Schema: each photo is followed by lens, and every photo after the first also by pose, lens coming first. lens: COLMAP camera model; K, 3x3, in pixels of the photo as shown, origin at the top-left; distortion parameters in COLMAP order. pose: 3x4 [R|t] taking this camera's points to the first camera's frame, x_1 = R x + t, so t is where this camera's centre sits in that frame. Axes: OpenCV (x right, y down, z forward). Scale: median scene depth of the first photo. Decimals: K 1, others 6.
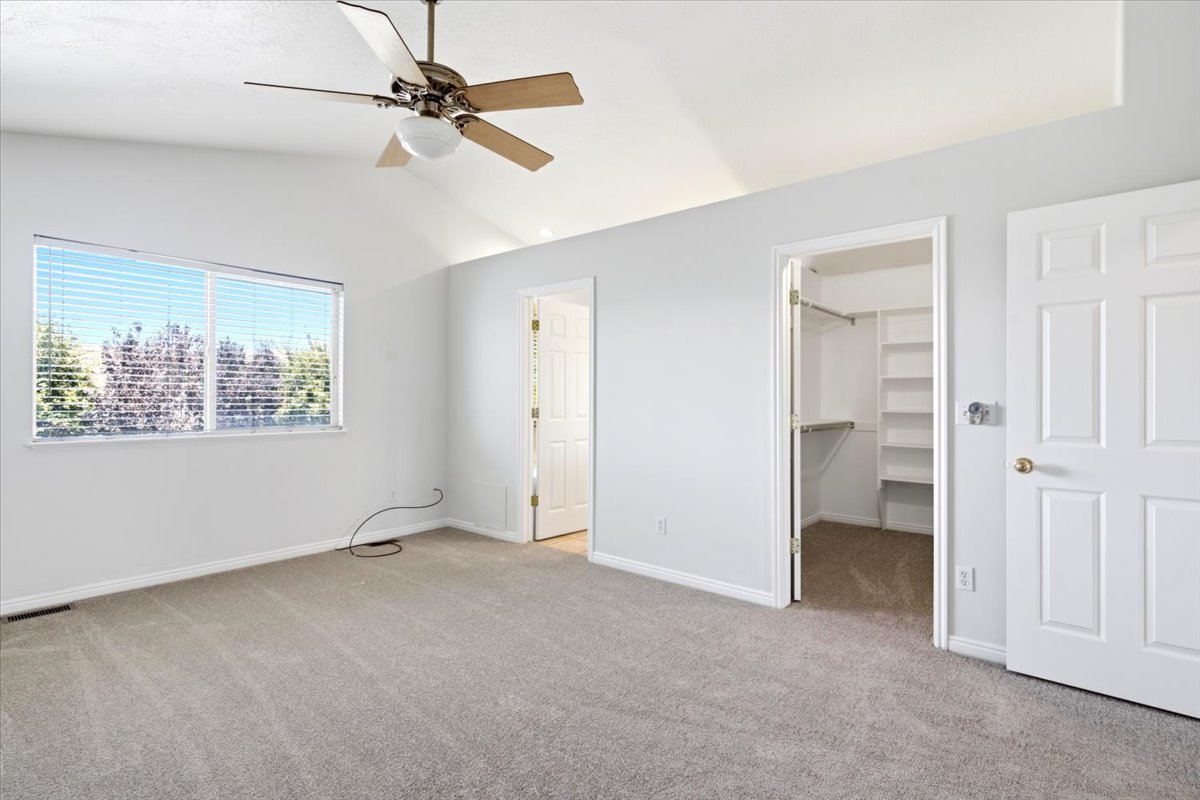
lens RADIAL K [[576.2, 0, 598.3], [0, 576.2, 399.0], [0, 0, 1]] dist [0.001697, -0.000116]
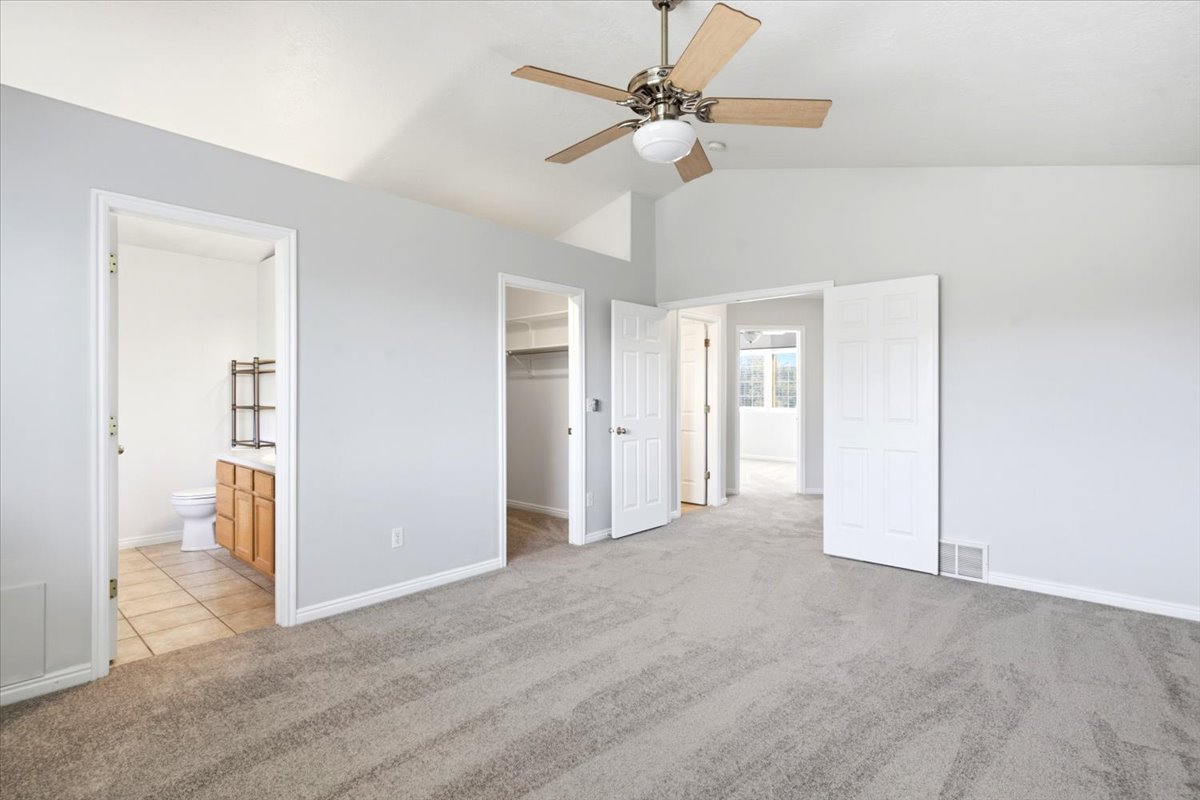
lens RADIAL K [[576.2, 0, 598.3], [0, 576.2, 399.0], [0, 0, 1]] dist [0.001697, -0.000116]
pose [[0.028875, -0.005292, 0.999569, -1.194318], [0.004281, 0.999977, 0.005170, -0.003271], [-0.999574, 0.004130, 0.028897, 0.994783]]
